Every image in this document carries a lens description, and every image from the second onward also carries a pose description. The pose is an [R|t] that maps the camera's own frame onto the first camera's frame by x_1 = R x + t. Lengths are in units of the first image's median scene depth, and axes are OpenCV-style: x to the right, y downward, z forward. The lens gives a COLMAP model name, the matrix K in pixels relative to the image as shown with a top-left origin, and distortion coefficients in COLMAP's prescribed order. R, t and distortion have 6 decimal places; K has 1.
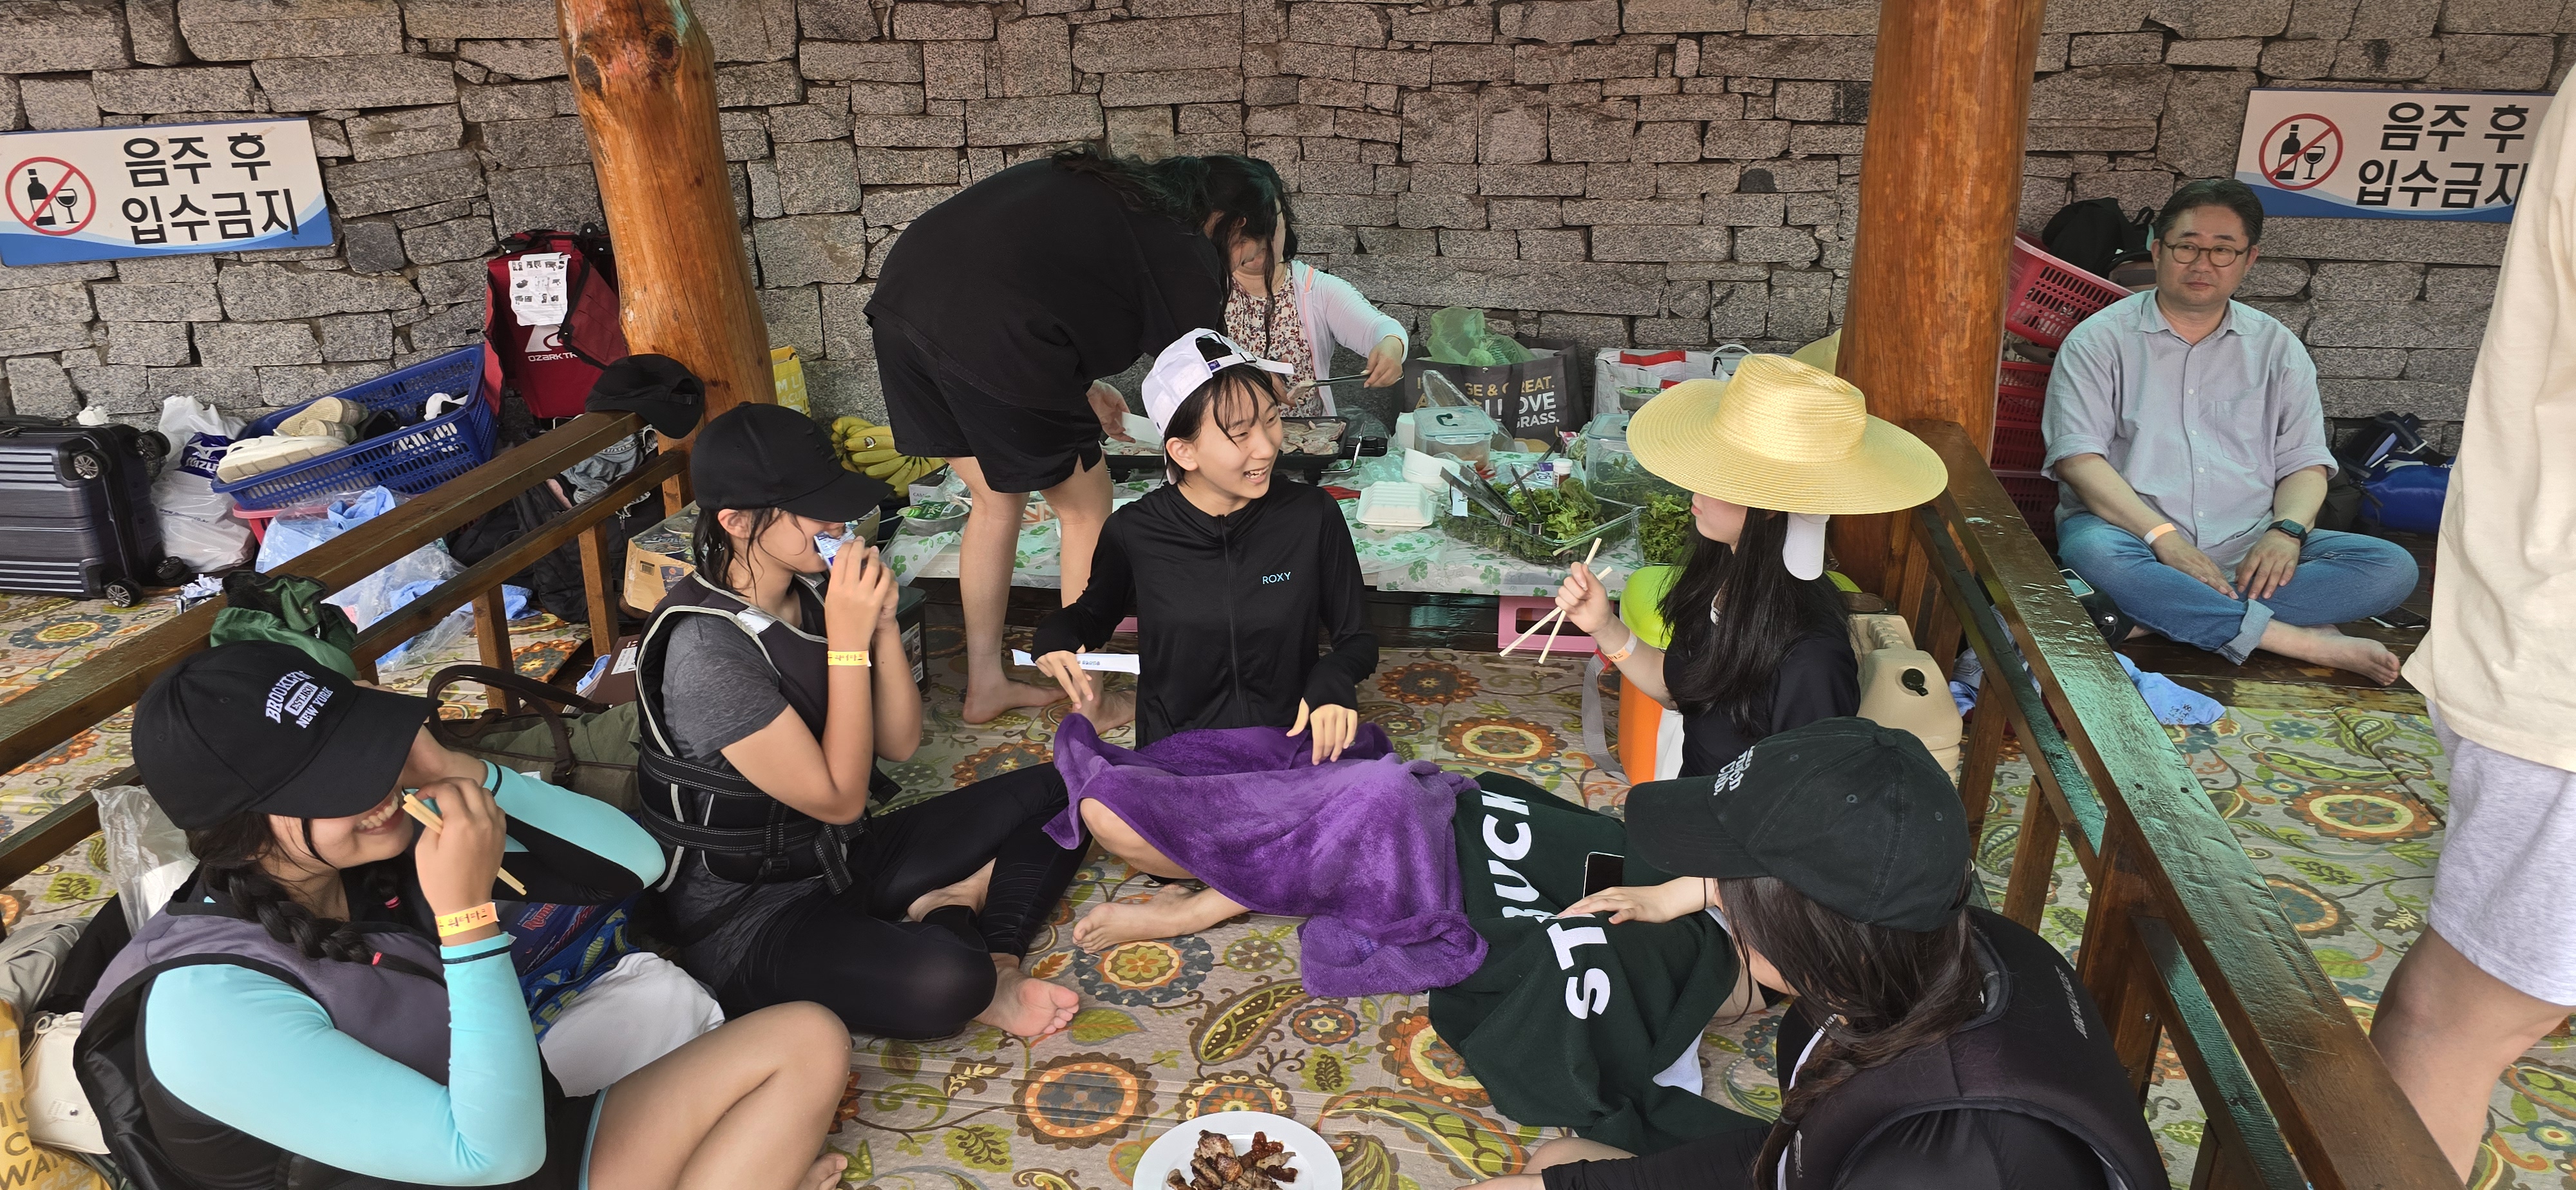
lens RADIAL K [[1806.6, 0, 1288.0], [0, 1806.6, 595.0], [0, 0, 1]] dist [0.033958, -0.039517]
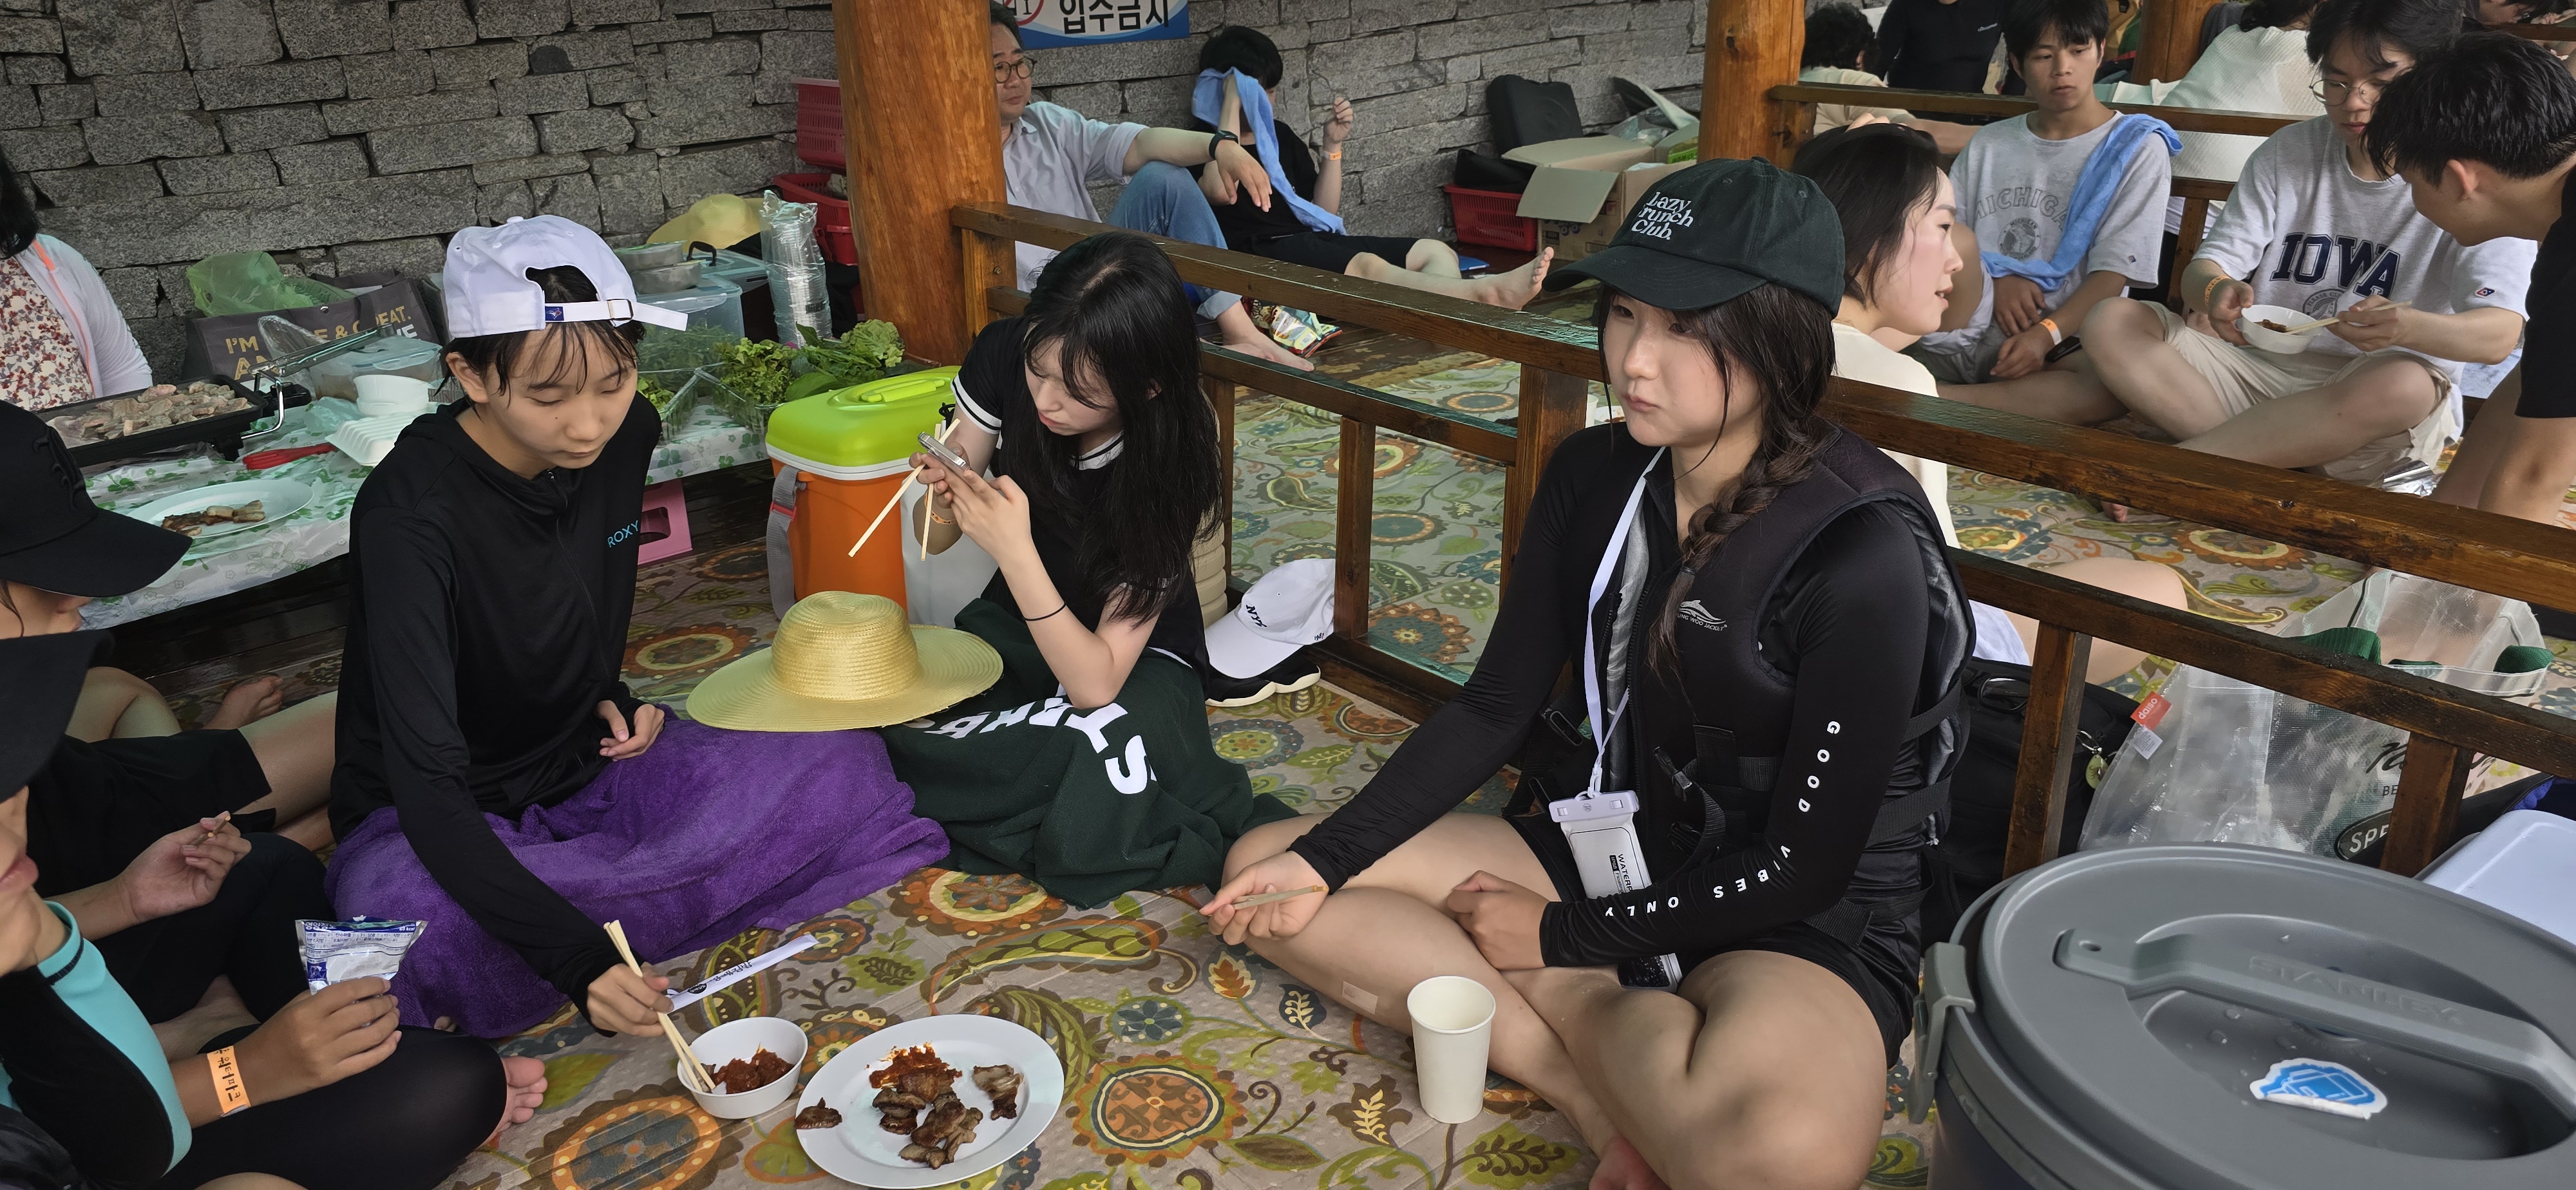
lens RADIAL K [[1806.6, 0, 1288.0], [0, 1806.6, 595.0], [0, 0, 1]] dist [0.033958, -0.039517]
pose [[0.608619, -0.282025, 0.741650, -0.258052], [0.318605, 0.942901, 0.097099, 0.050316], [-0.726687, 0.177197, 0.663722, 0.181171]]
